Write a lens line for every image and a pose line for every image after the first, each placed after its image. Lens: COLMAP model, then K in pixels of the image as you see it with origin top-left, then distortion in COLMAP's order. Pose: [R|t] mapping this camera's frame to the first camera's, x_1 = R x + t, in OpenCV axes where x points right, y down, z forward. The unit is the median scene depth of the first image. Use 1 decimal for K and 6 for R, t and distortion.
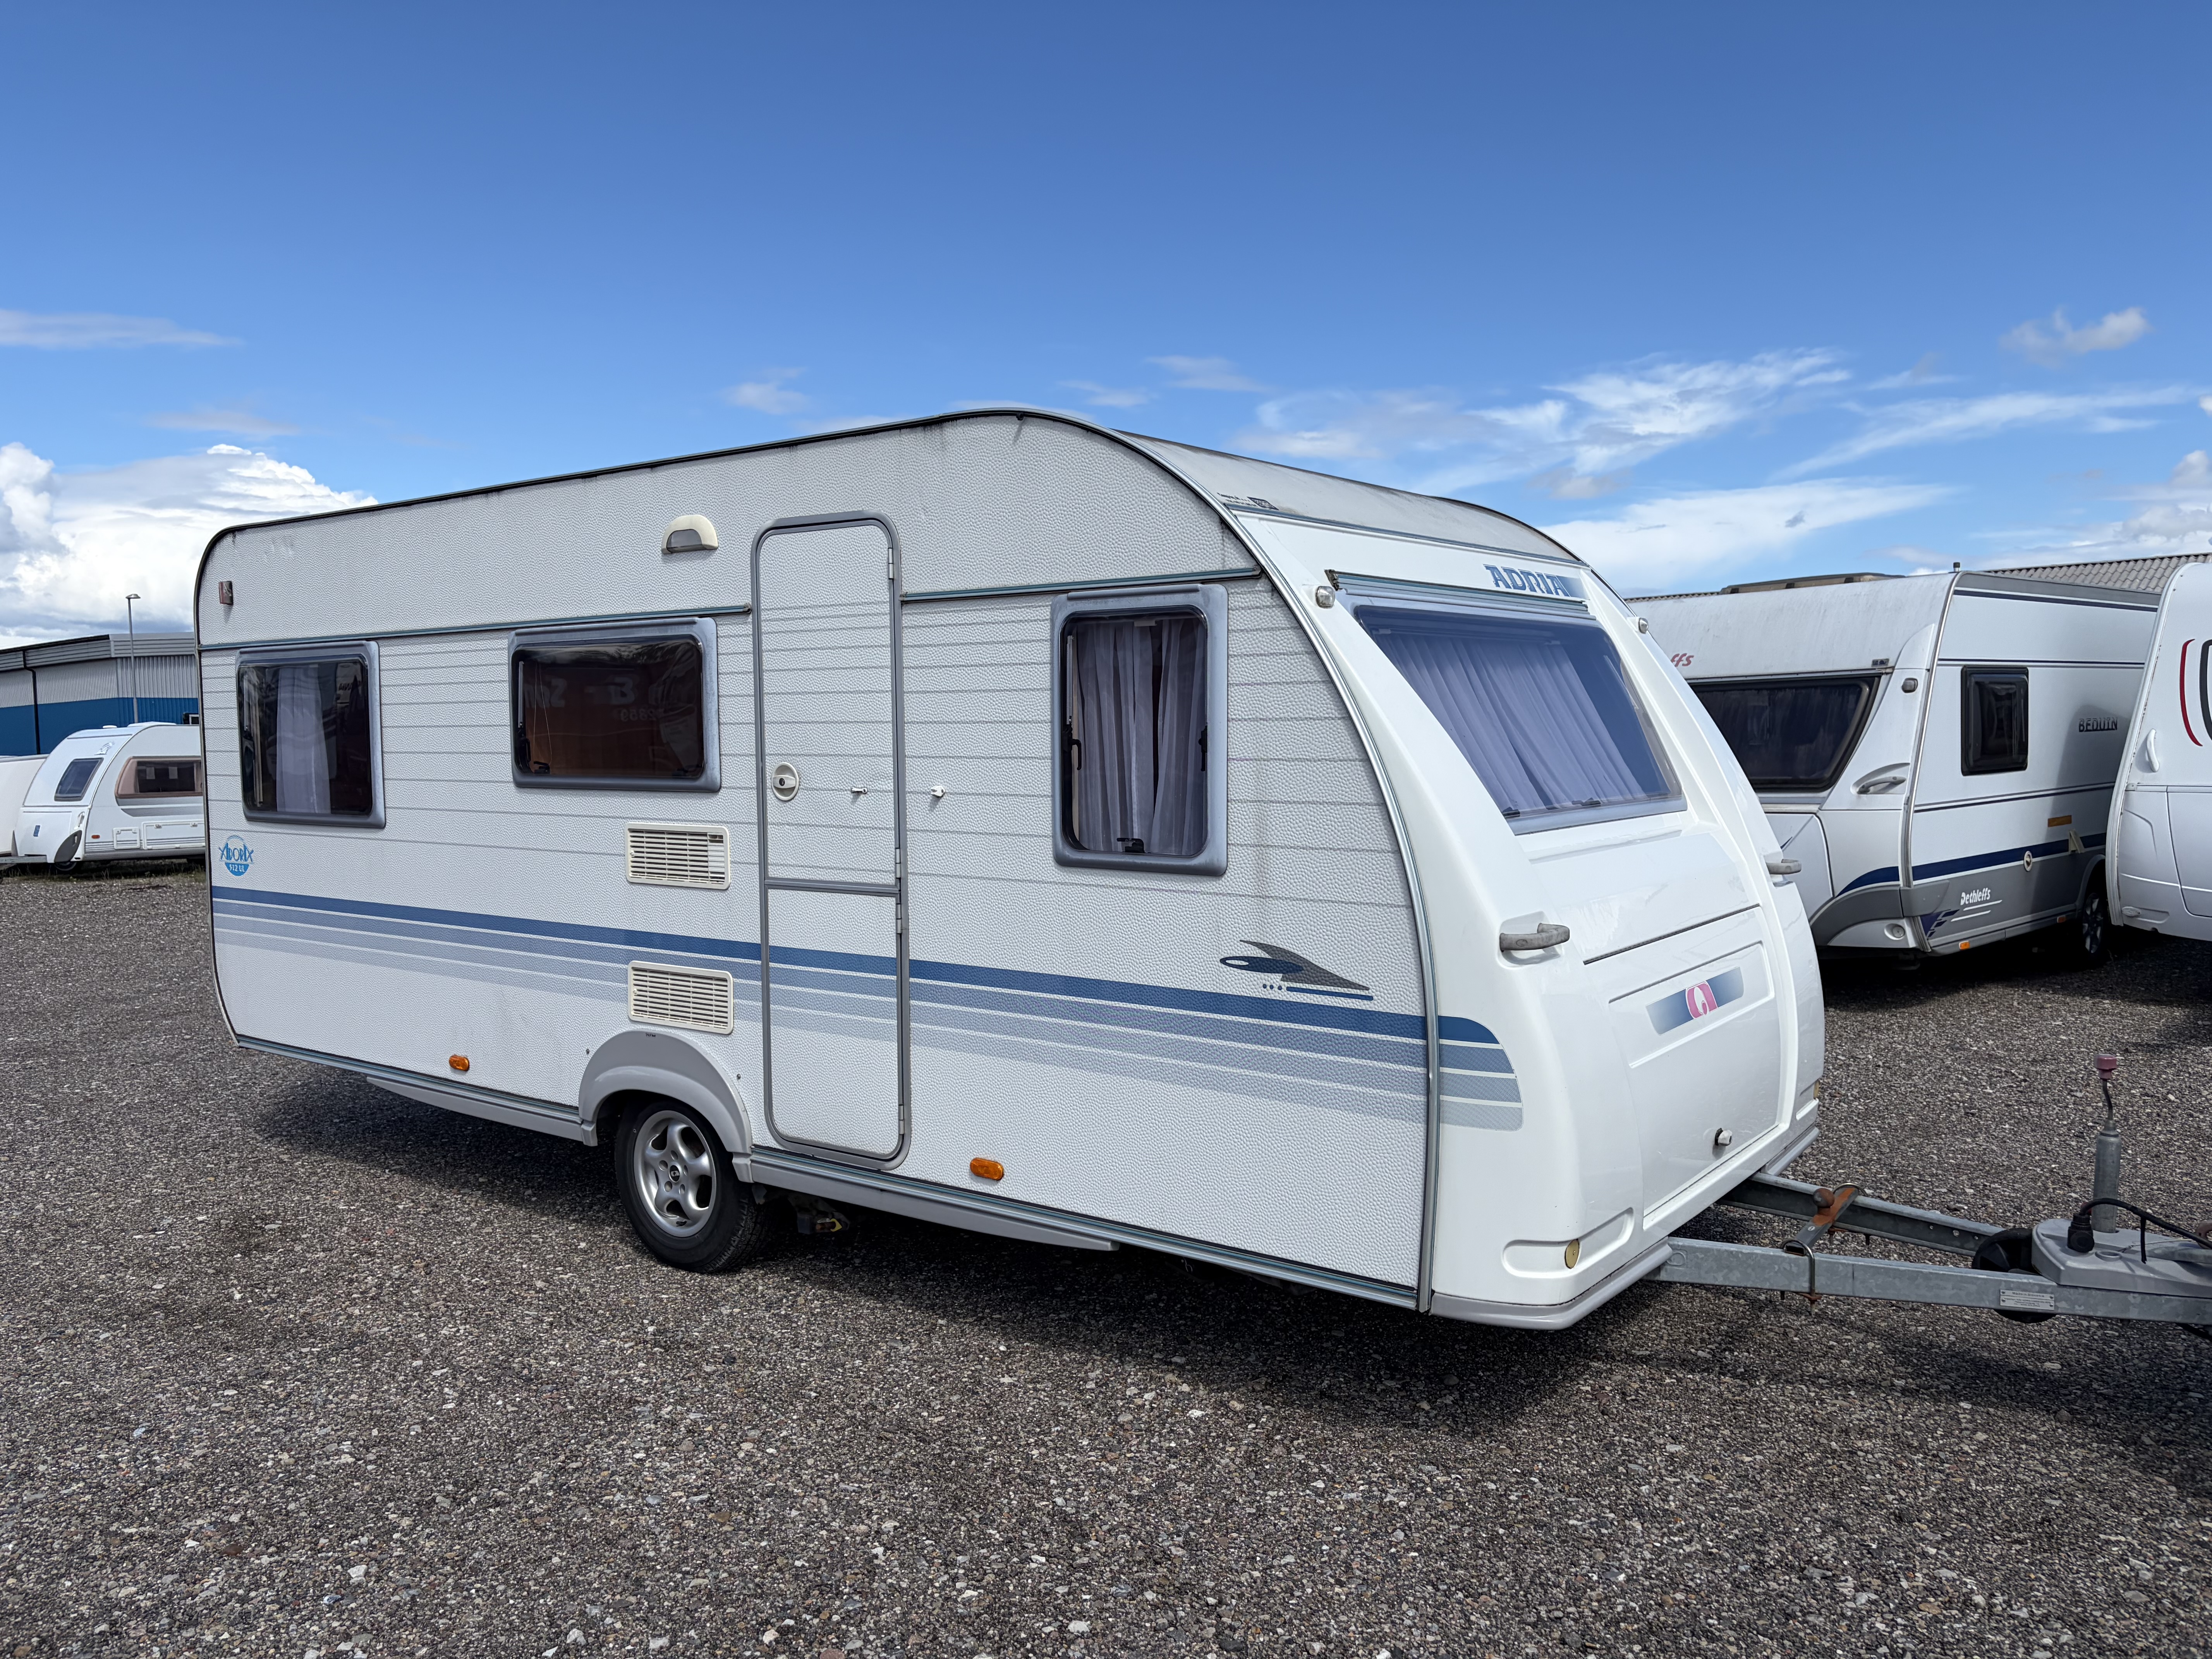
lens RADIAL K [[1624.5, 0, 1103.1], [0, 1624.5, 852.6], [0, 0, 1]] dist [0.090114, -0.086390]
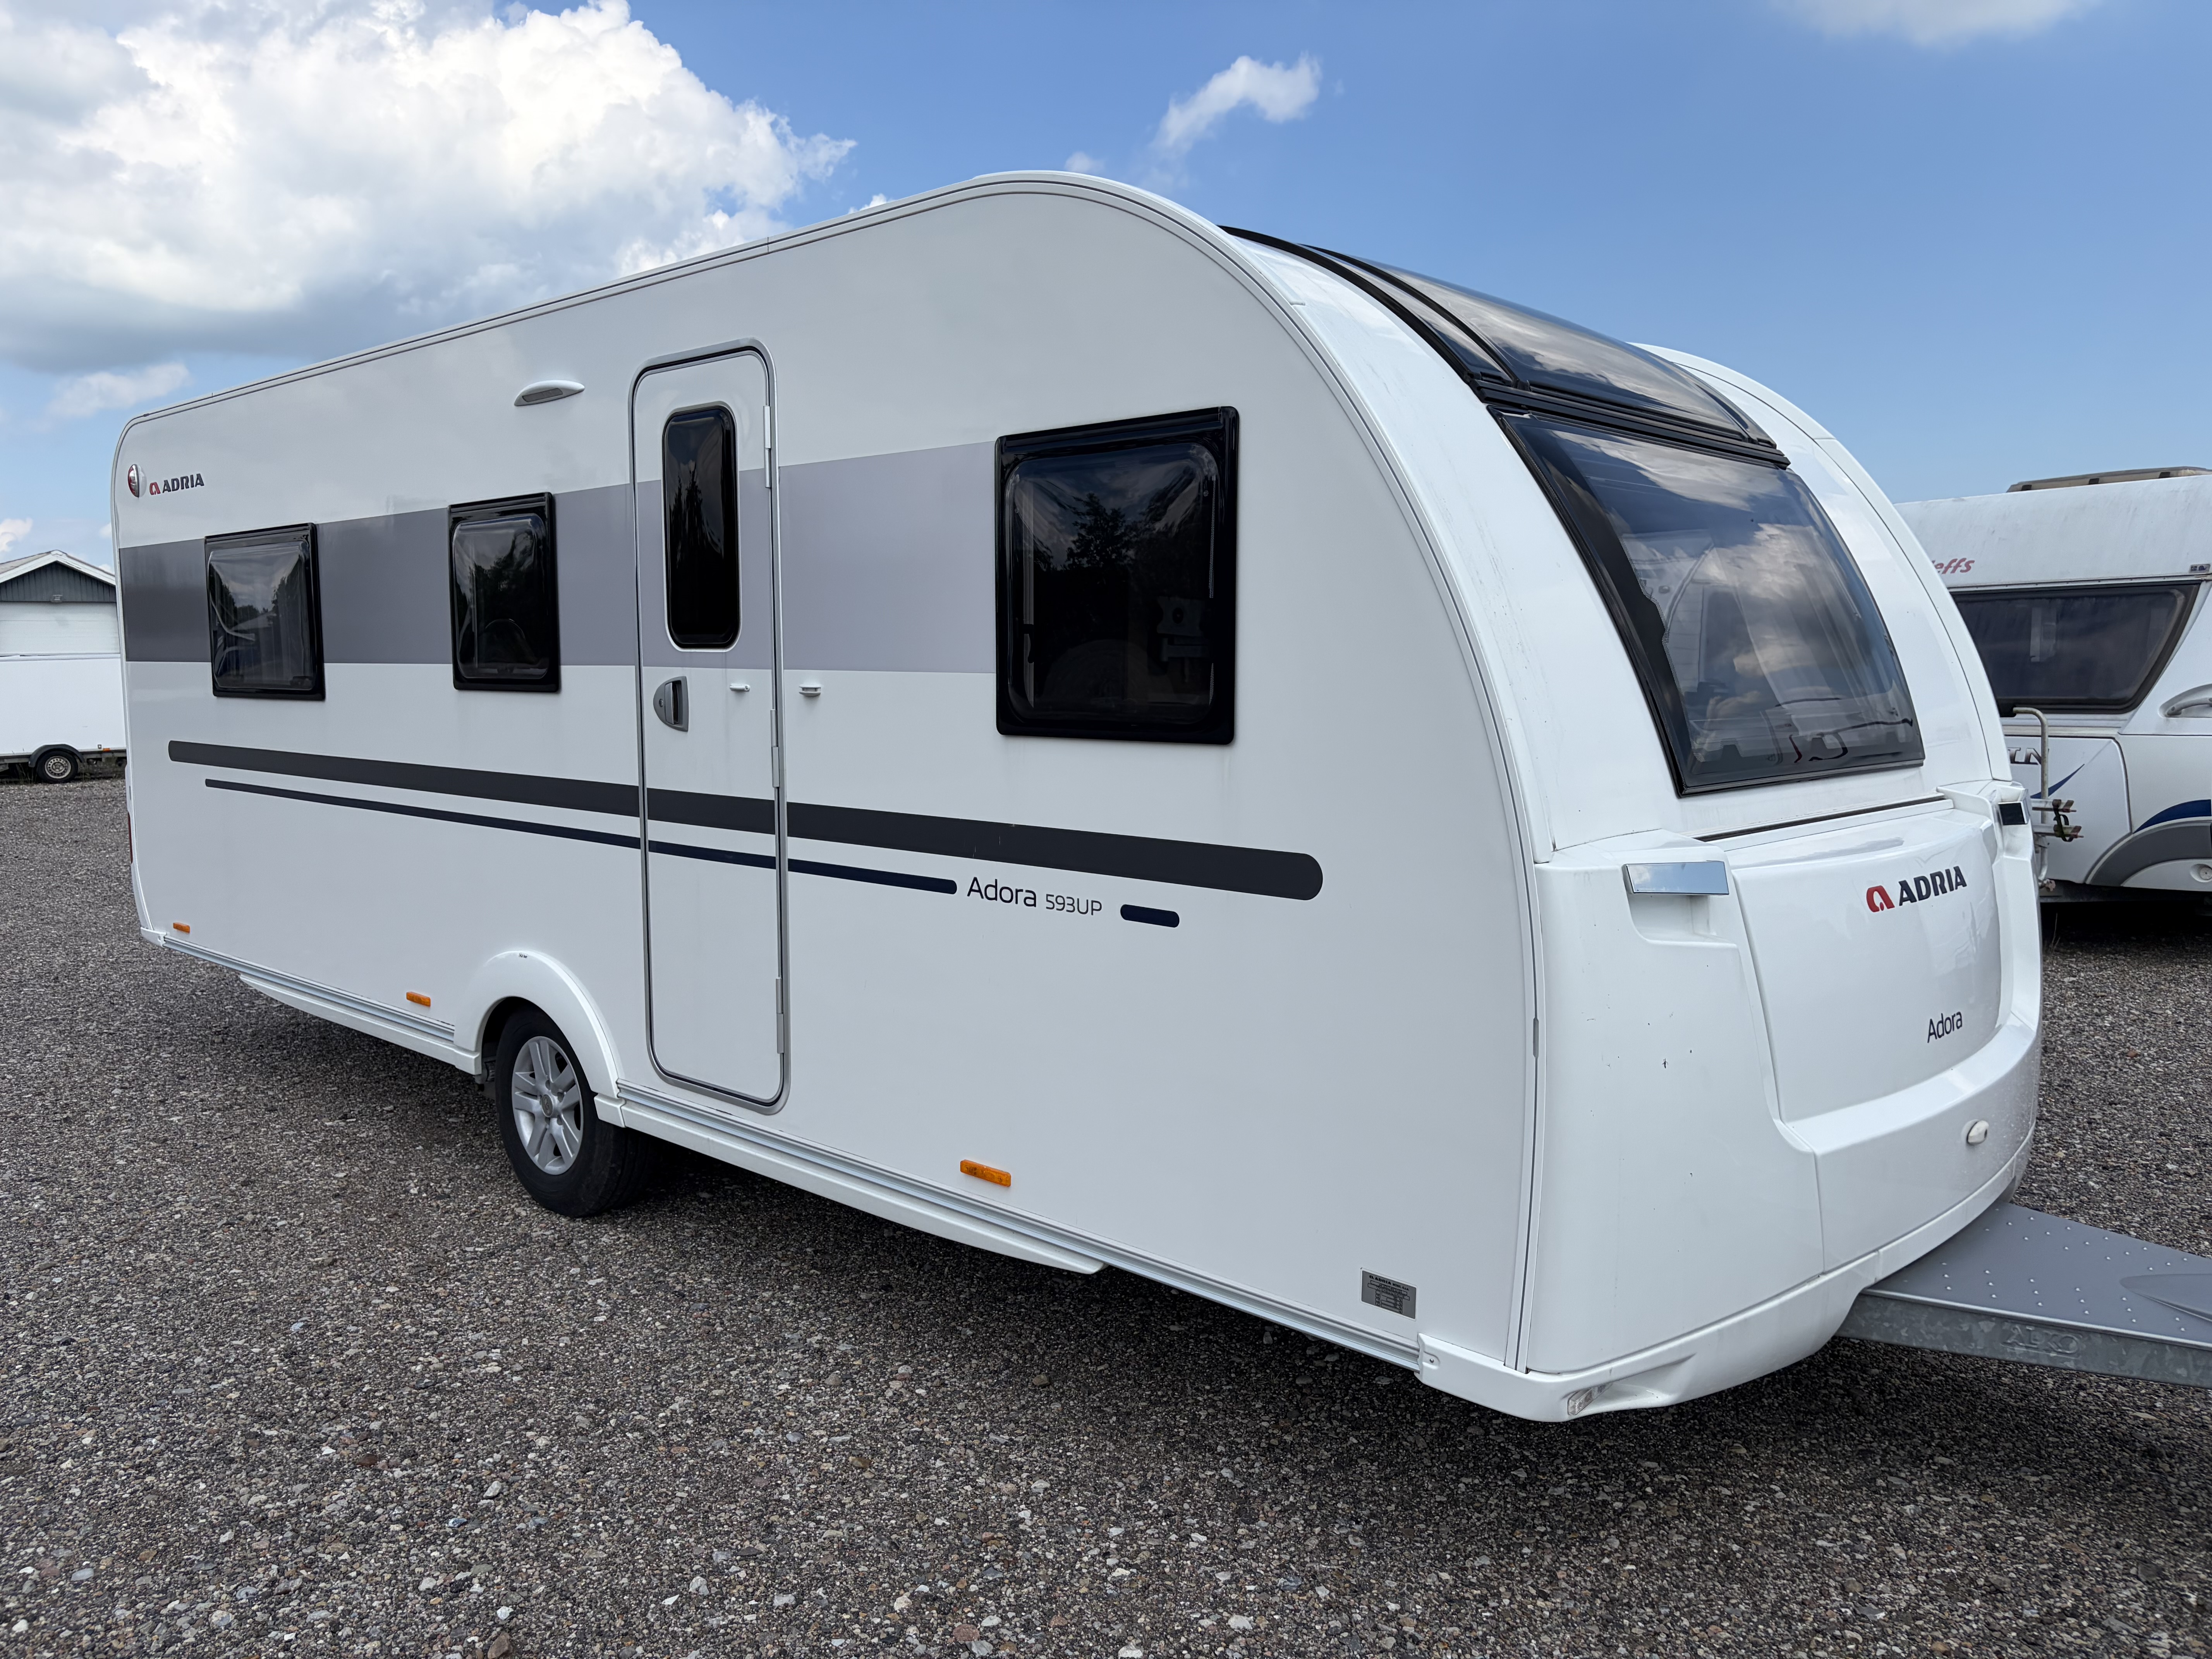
lens RADIAL K [[1640.0, 0, 1106.0], [0, 1640.0, 829.5], [0, 0, 1]] dist [0.030311, 0.005175]
pose [[0.991930, 0.025119, -0.124272, 0.012136], [-0.020591, 0.999081, 0.037588, 0.008190], [0.125102, -0.034726, 0.991536, 0.108136]]
